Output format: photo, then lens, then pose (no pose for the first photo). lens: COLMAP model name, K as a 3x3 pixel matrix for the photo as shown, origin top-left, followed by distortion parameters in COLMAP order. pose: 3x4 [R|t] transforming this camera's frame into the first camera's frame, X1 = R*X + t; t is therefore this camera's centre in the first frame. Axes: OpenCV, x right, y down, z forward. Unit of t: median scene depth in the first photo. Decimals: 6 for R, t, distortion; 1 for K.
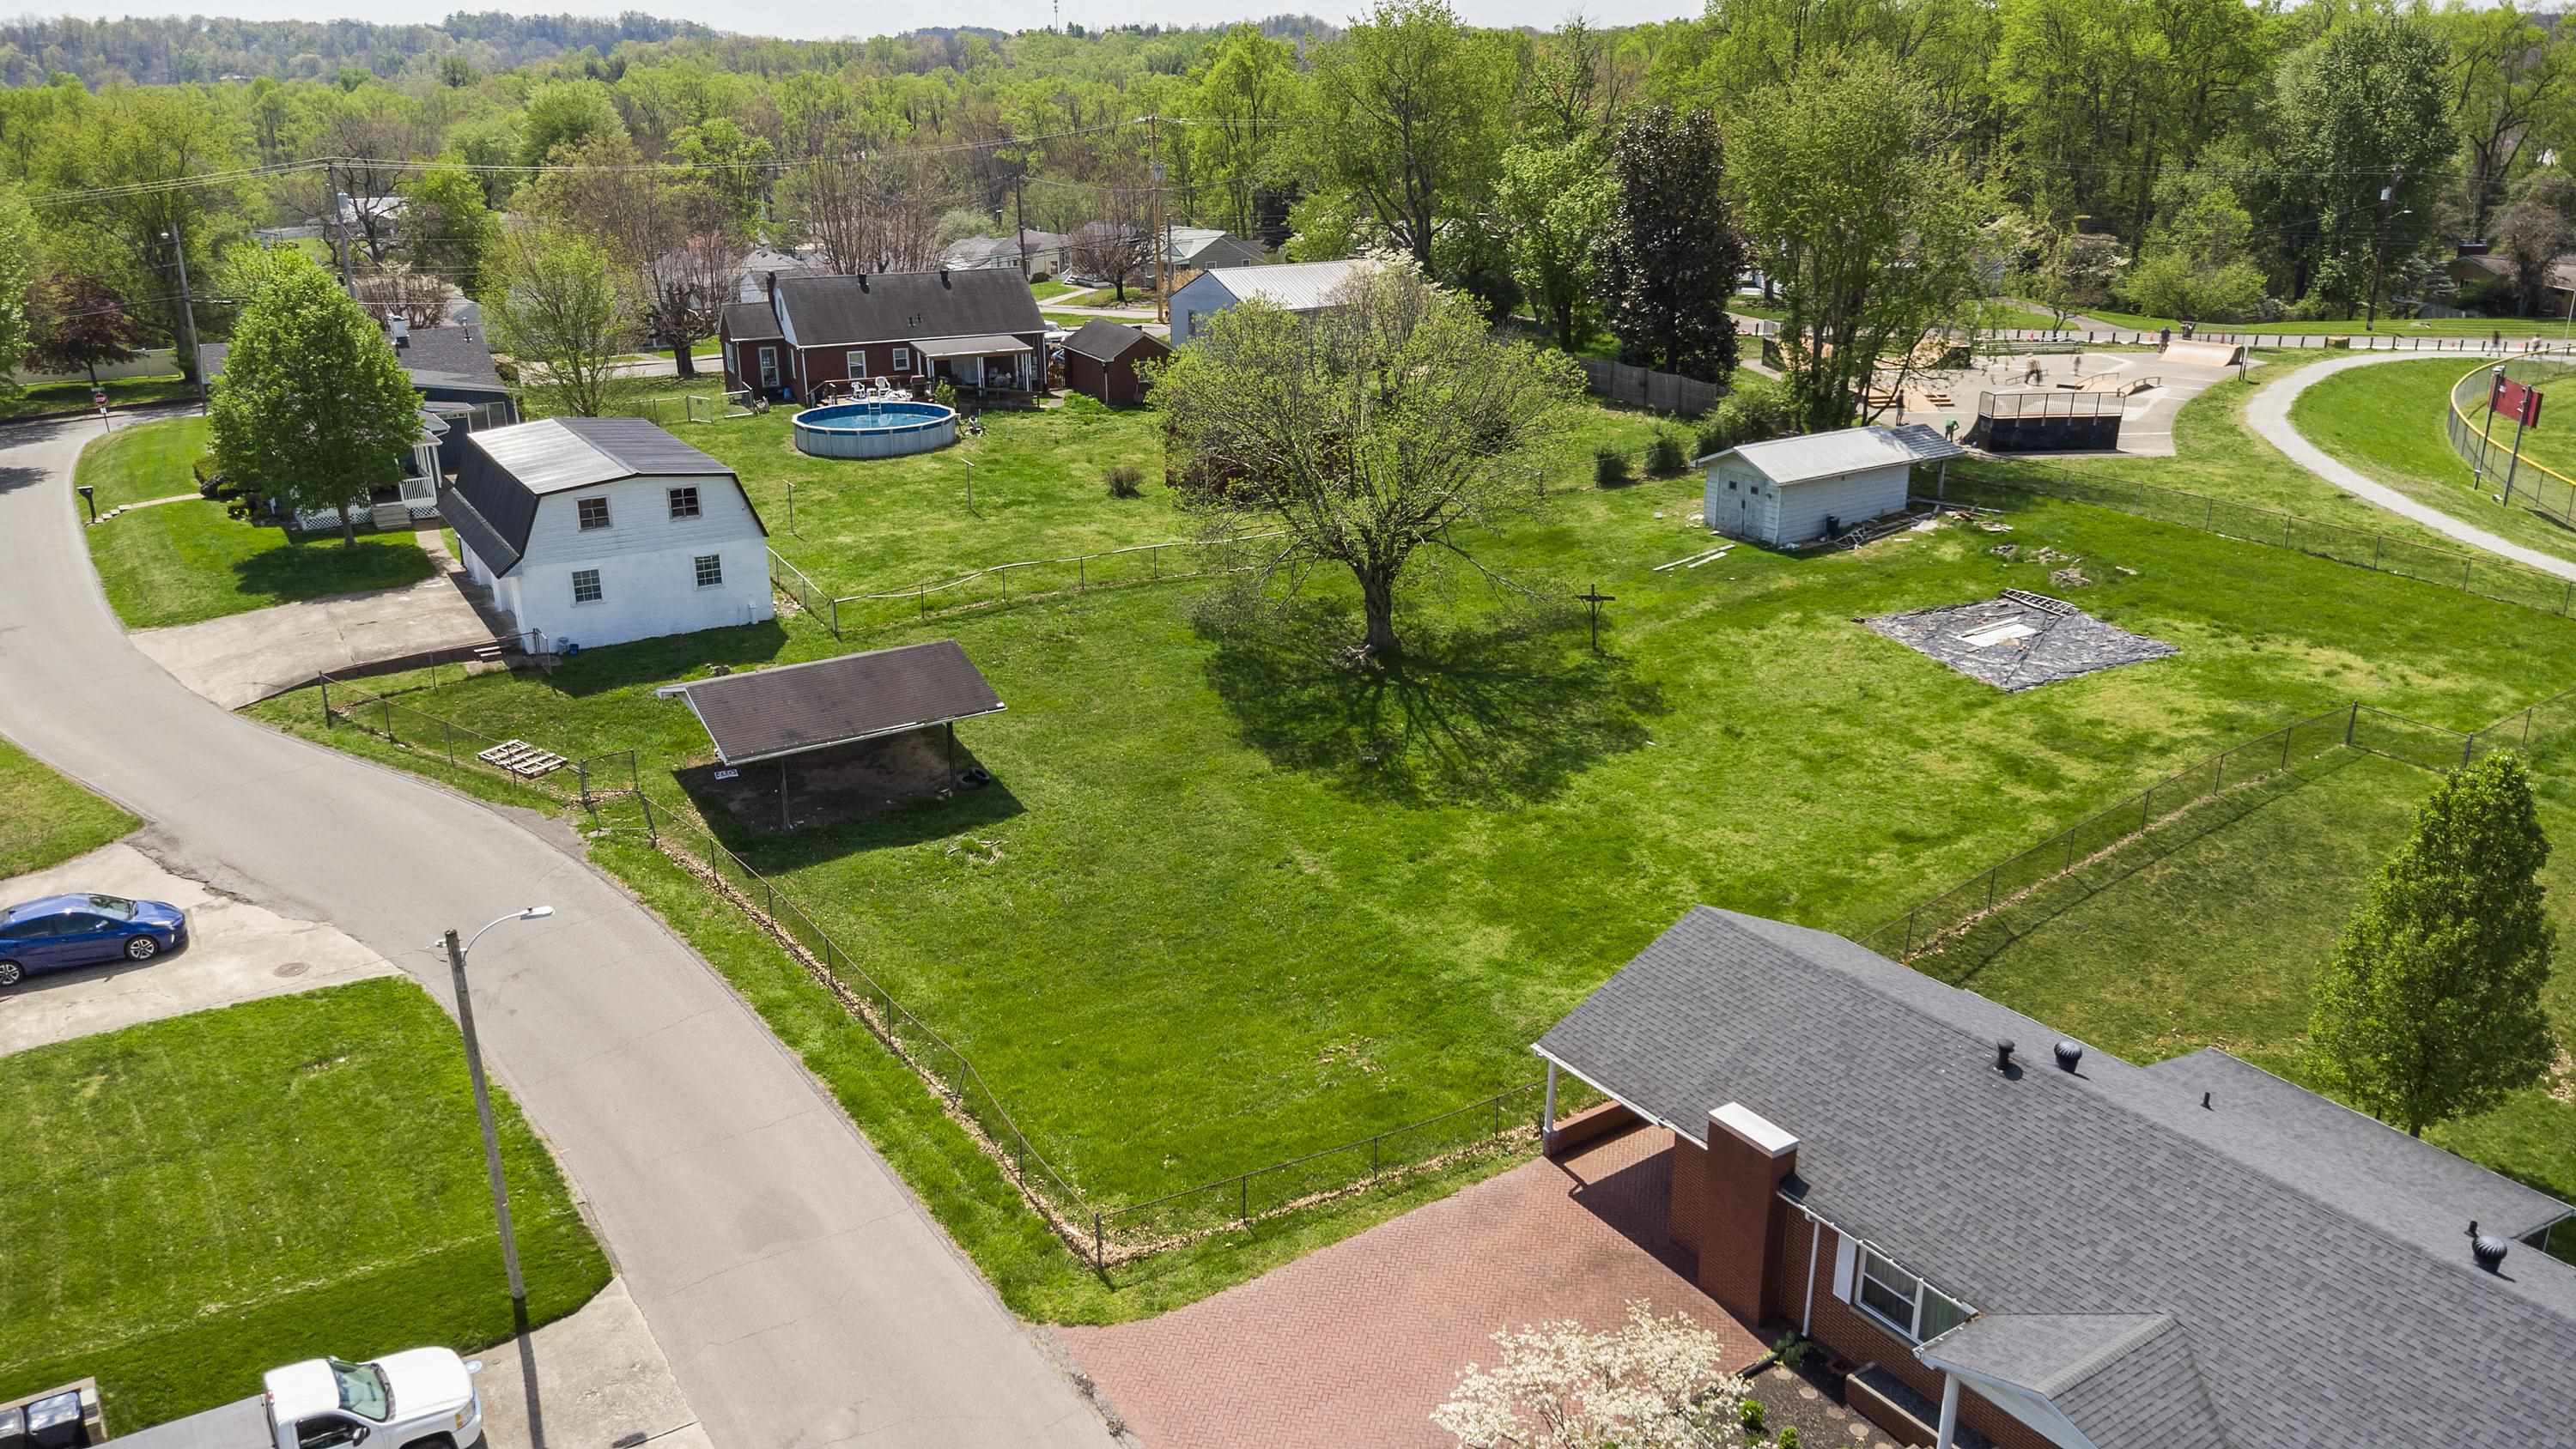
lens RADIAL K [[1873.8, 0, 1288.0], [0, 1873.8, 724.5], [0, 0, 1]] dist [-0.002128, 0.044863]
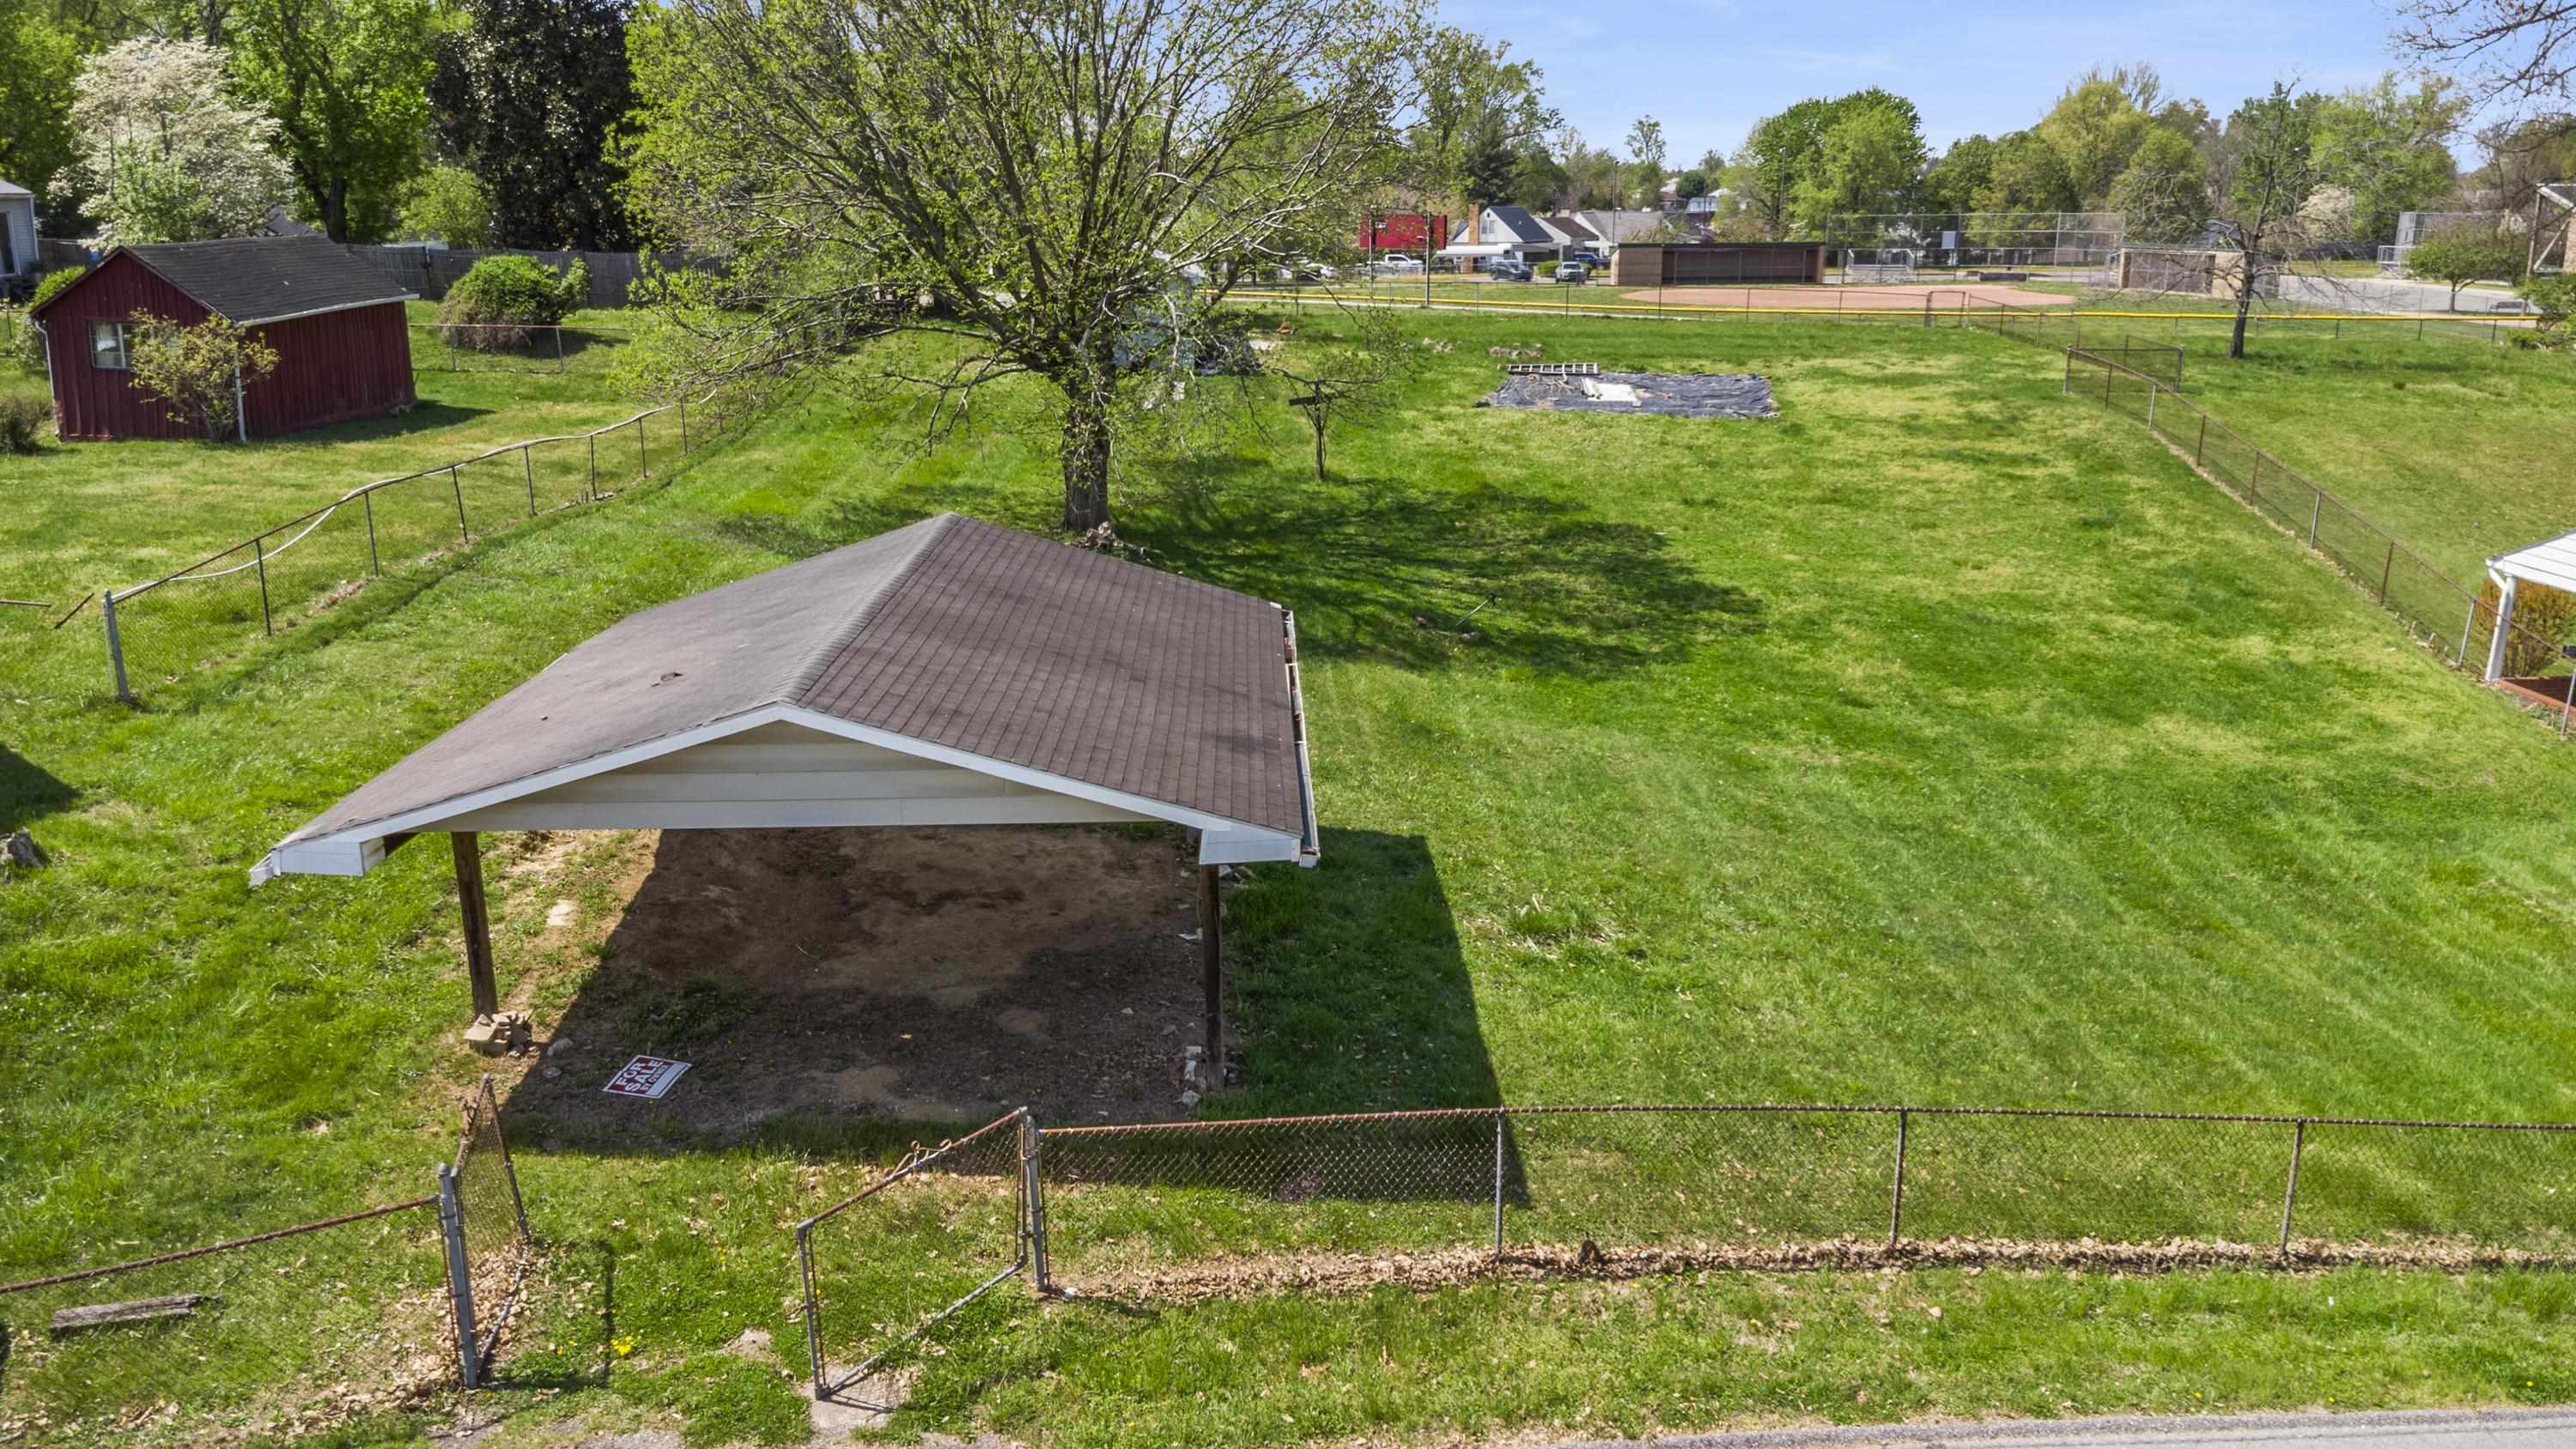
lens RADIAL K [[1885.6, 0, 1288.0], [0, 1885.6, 724.5], [0, 0, 1]] dist [0.041401, -0.055151]
pose [[0.513355, -0.222287, 0.828888, -0.459913], [0.285199, 0.955164, 0.079519, -0.016844], [-0.809400, 0.195576, 0.553734, 0.753897]]
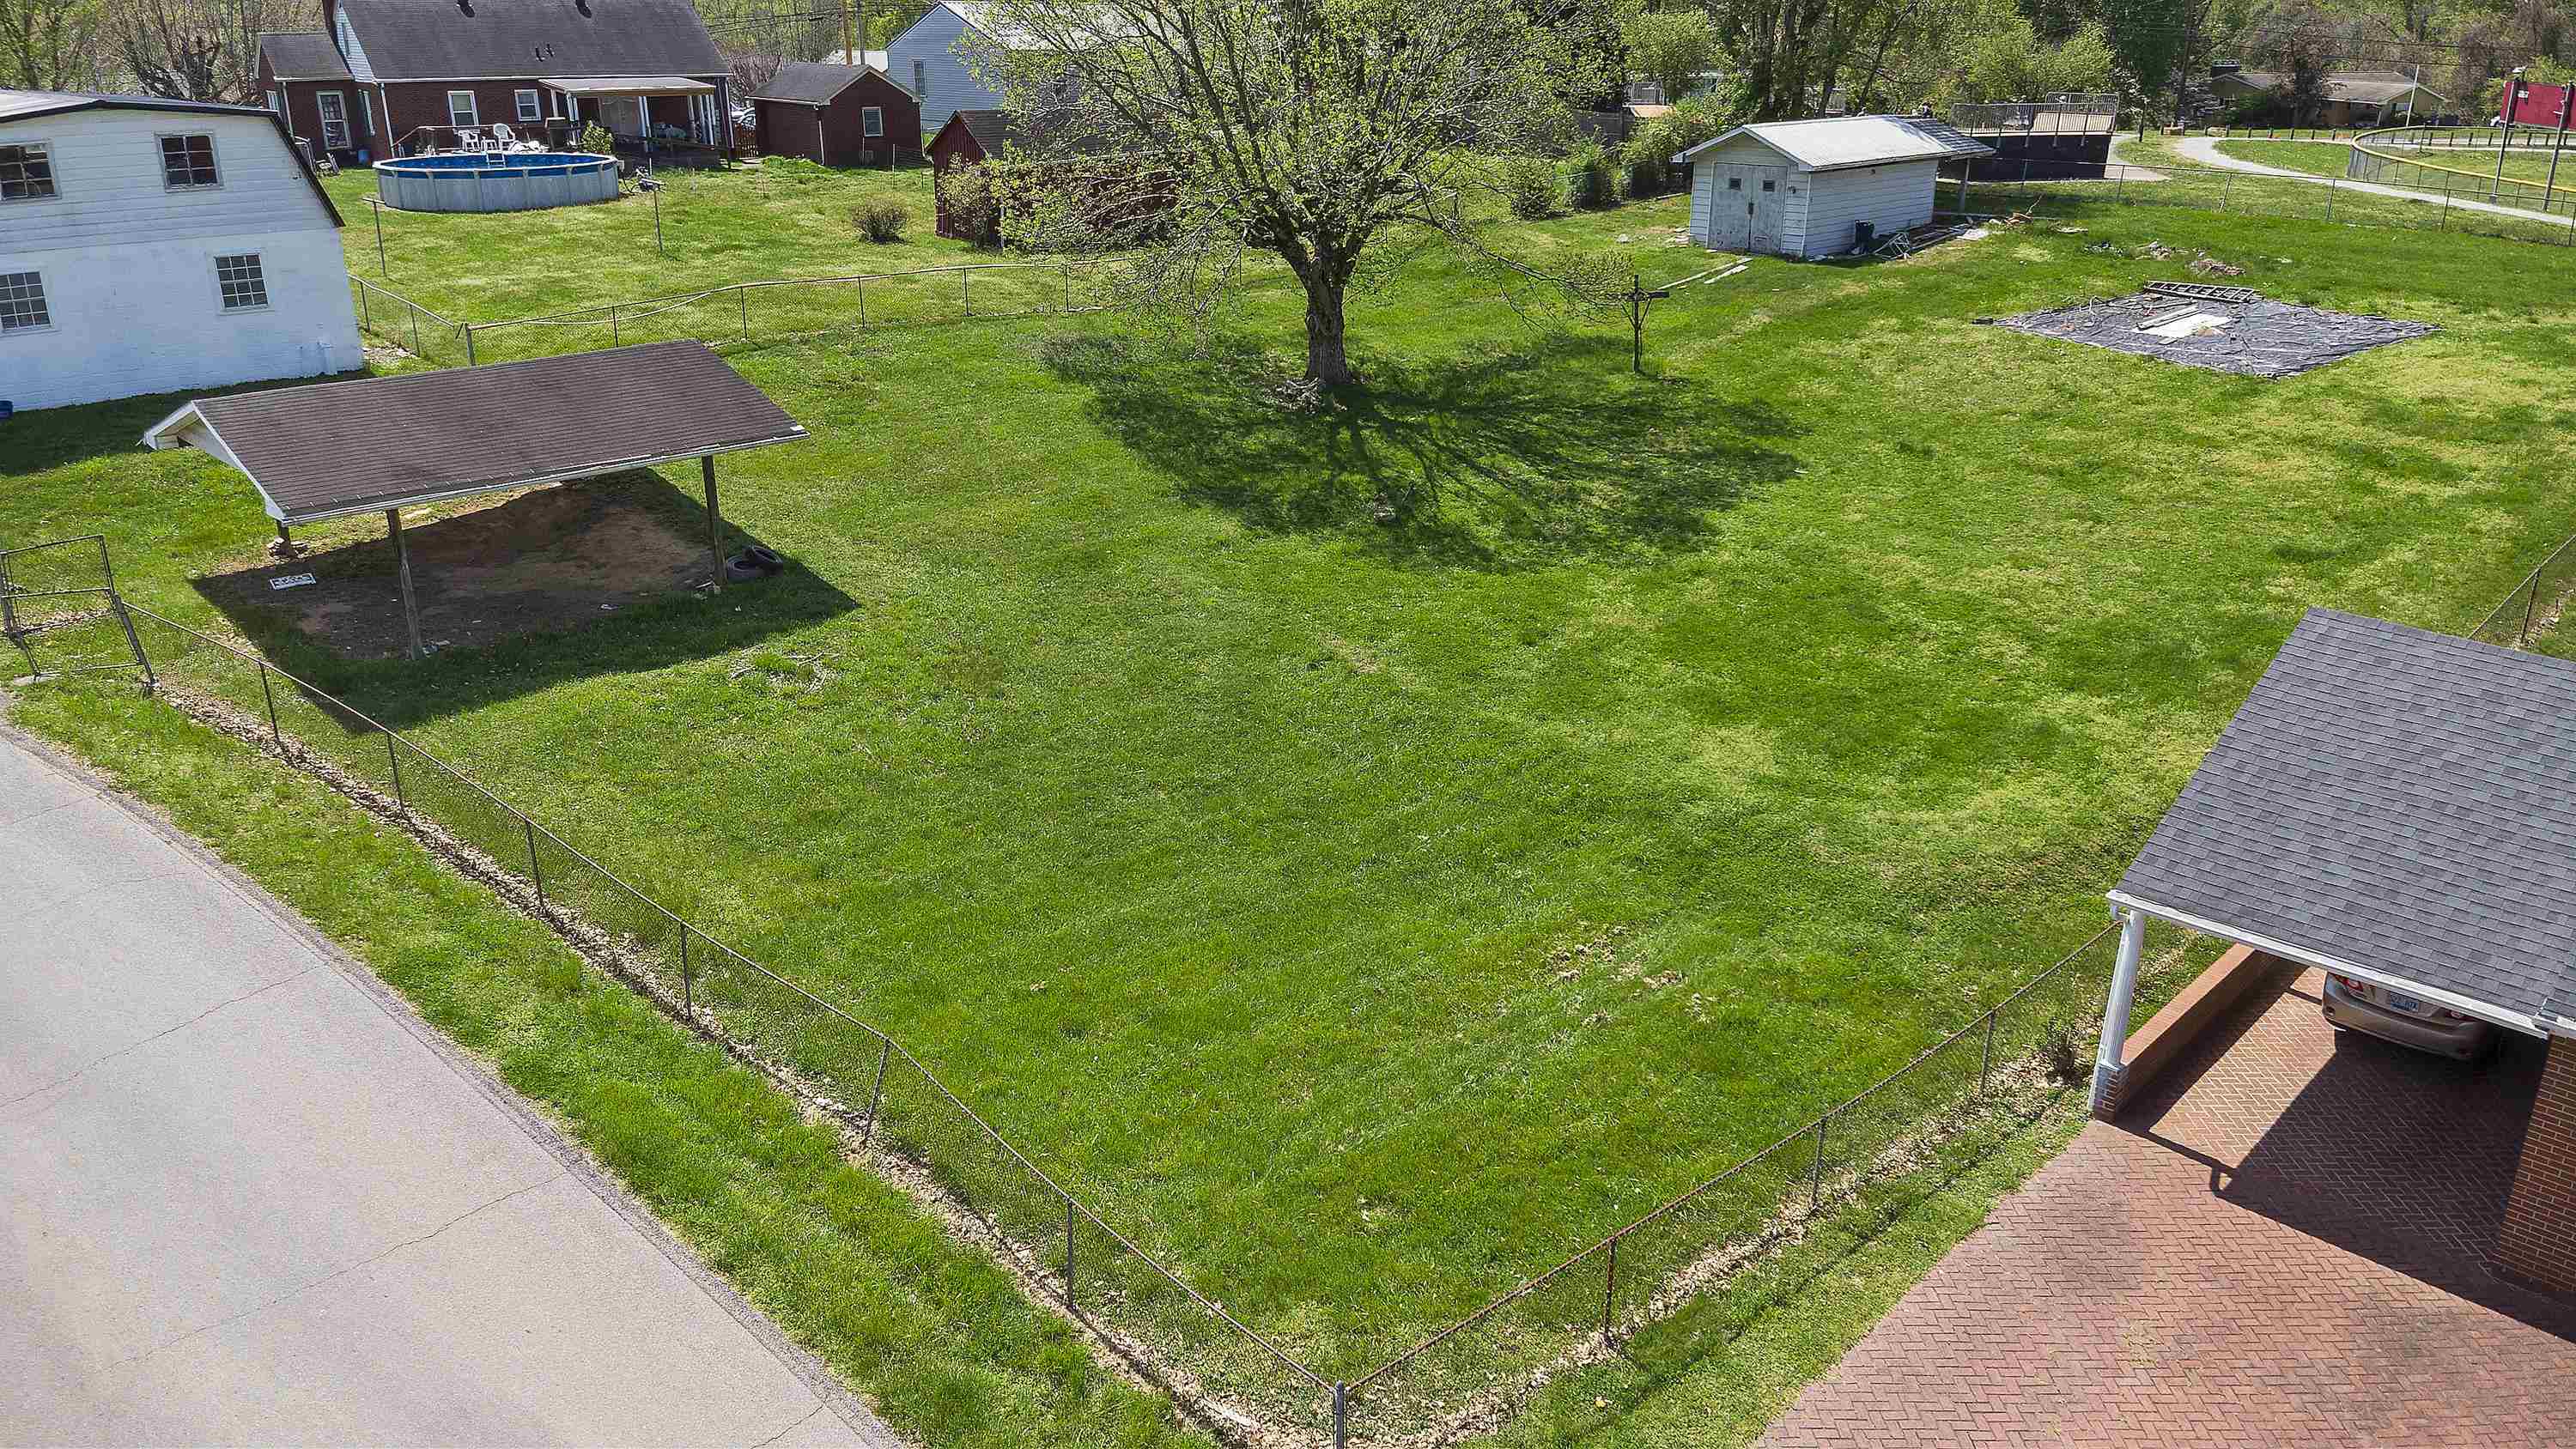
lens RADIAL K [[1863.7, 0, 1288.0], [0, 1863.7, 724.5], [0, 0, 1]] dist [0.037315, -0.051806]
pose [[0.981405, -0.064100, 0.180929, -0.110163], [0.059303, 0.997733, 0.031801, 0.068226], [-0.182558, -0.020479, 0.982982, 0.386996]]
